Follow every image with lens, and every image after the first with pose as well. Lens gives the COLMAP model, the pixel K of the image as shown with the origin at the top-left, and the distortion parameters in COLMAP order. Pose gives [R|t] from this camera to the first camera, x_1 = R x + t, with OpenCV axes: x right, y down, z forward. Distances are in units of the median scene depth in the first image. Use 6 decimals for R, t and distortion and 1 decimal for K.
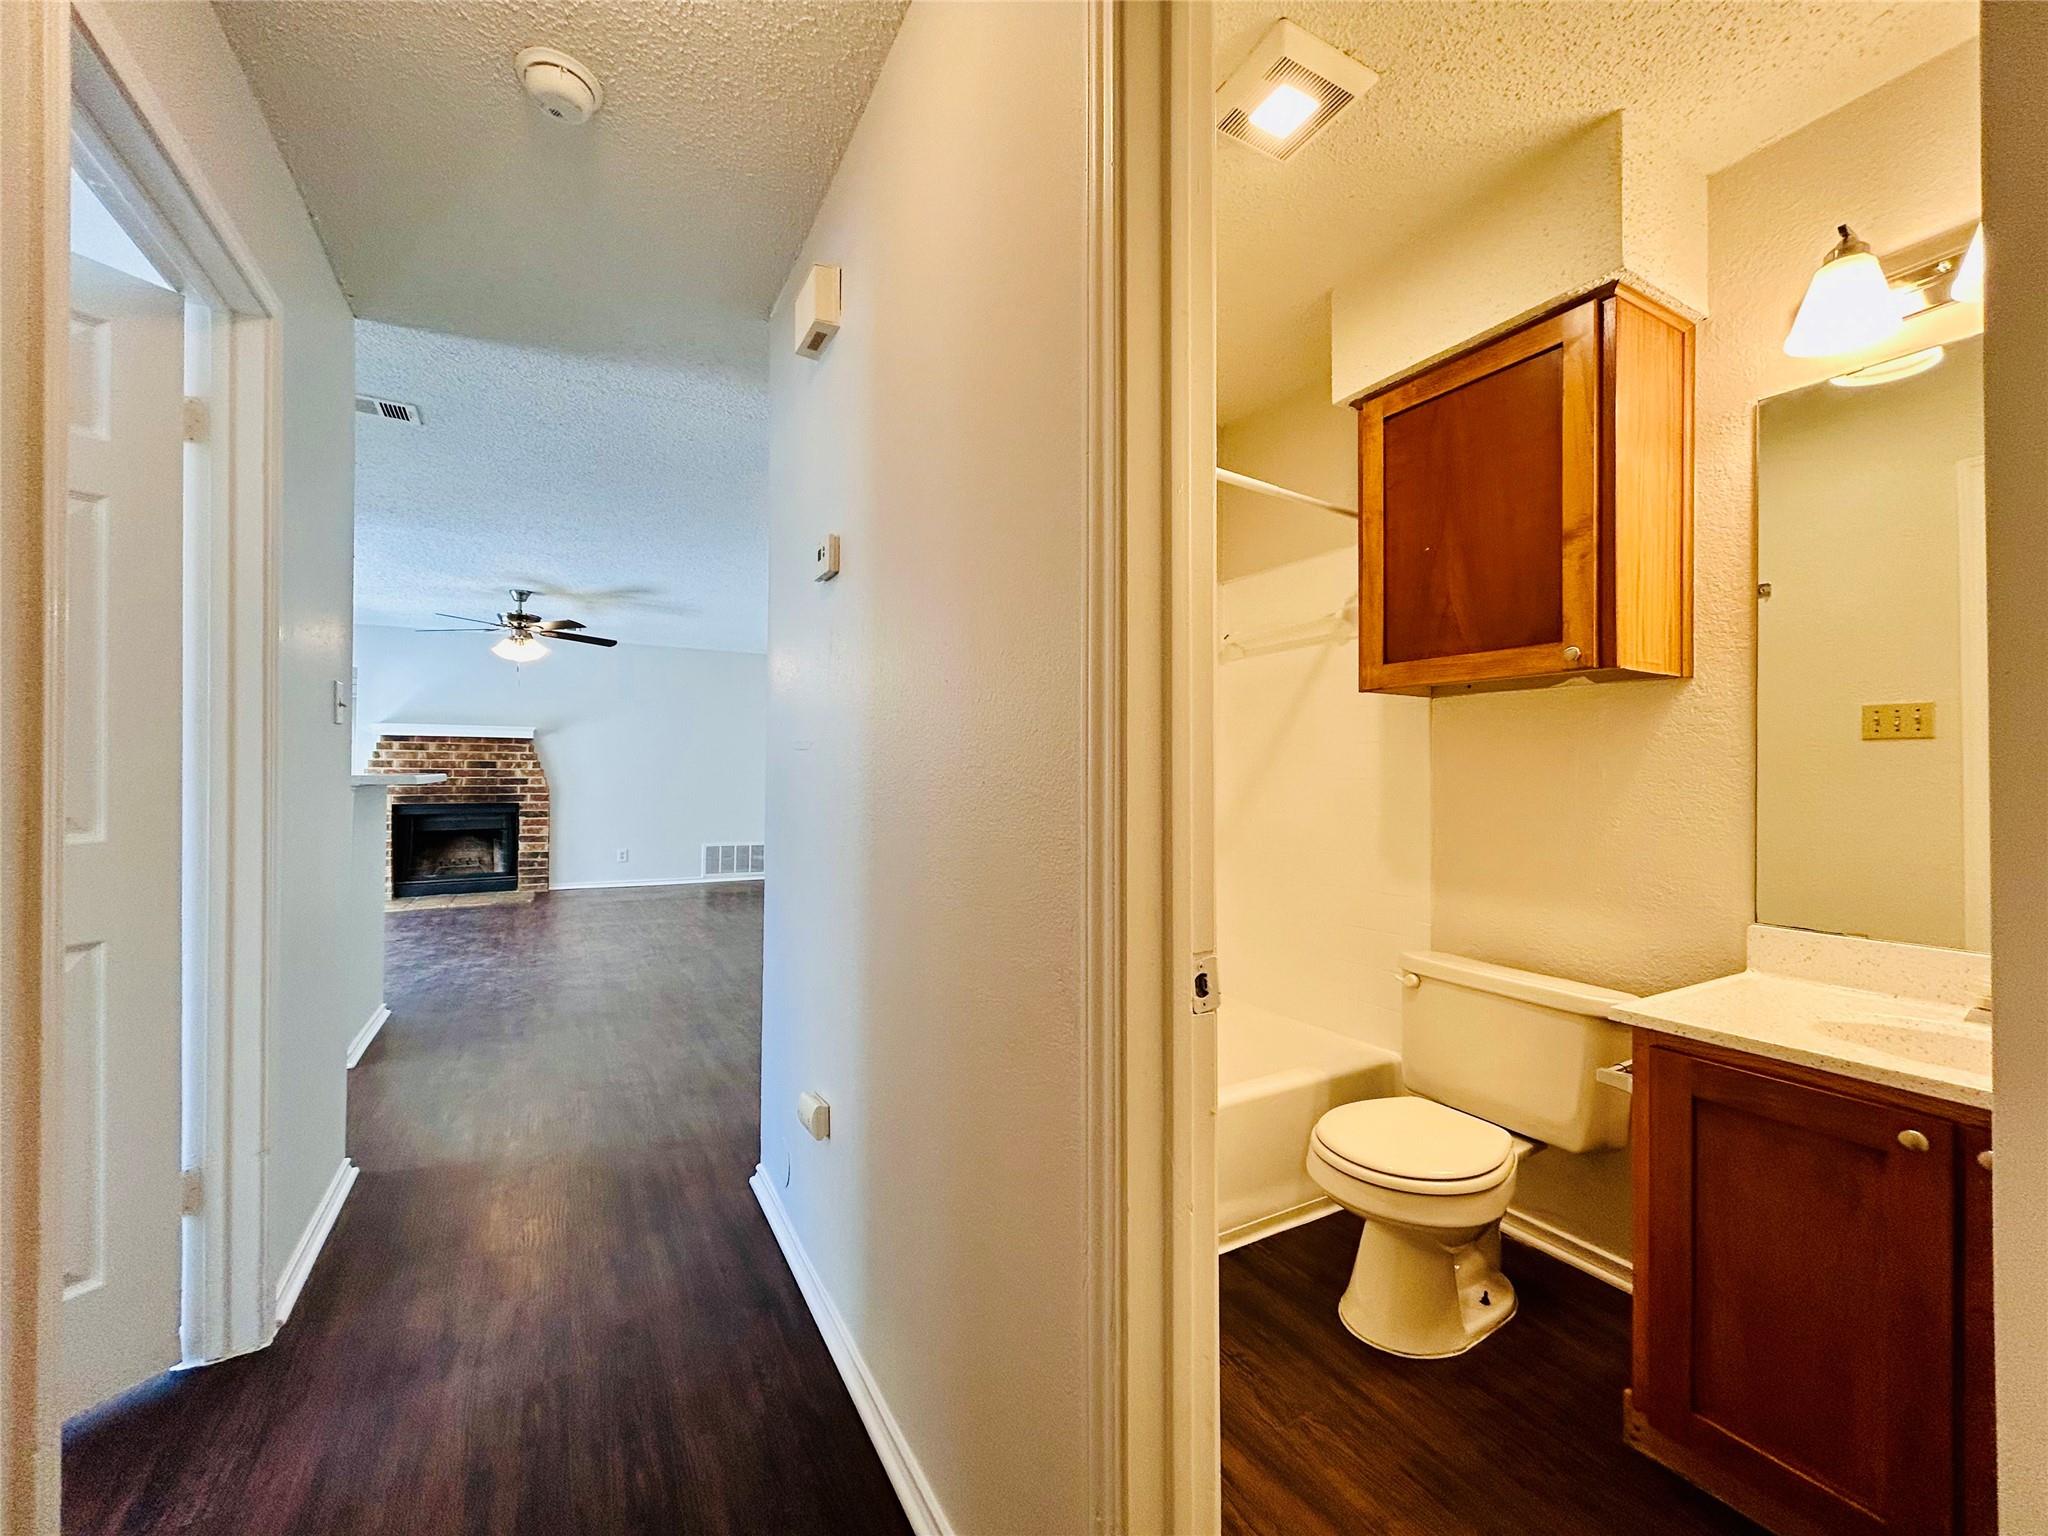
lens RADIAL K [[817.9, 0, 1031.5], [0, 817.9, 772.6], [0, 0, 1]] dist [0.003962, 0.000667]
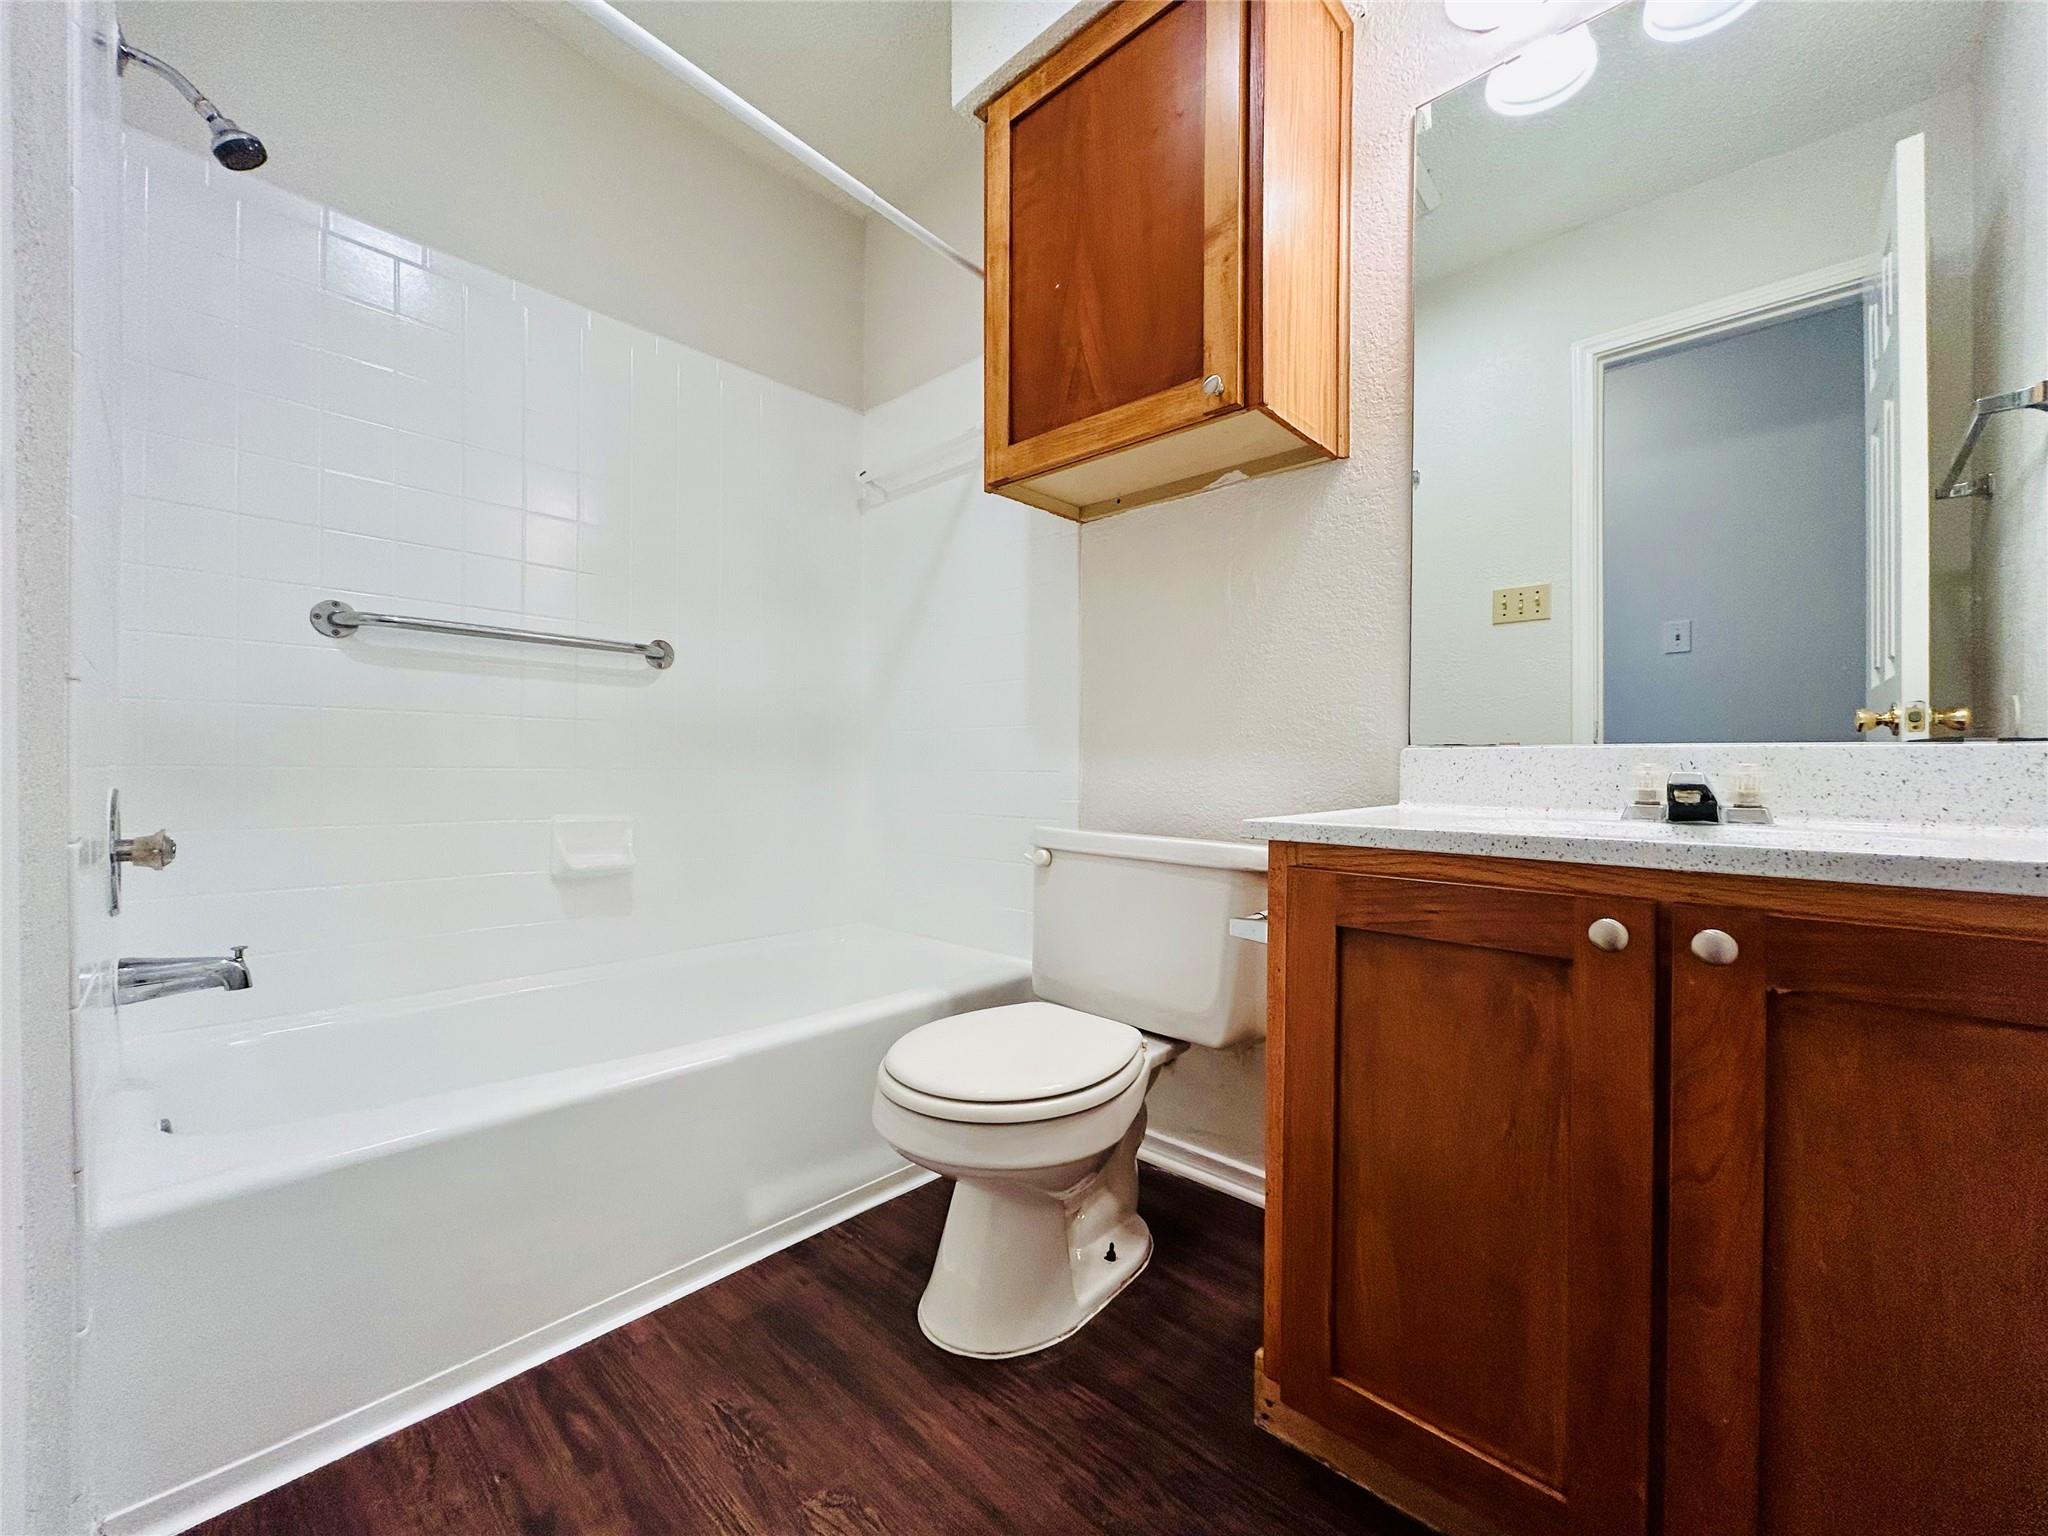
lens RADIAL K [[817.9, 0, 1028.1], [0, 817.9, 777.4], [0, 0, 1]] dist [0.003962, 0.000667]
pose [[0.956407, -0.007614, 0.291938, 0.263972], [0.001389, 0.999767, 0.021526, 0.188452], [-0.292034, -0.020182, 0.956195, 0.310651]]
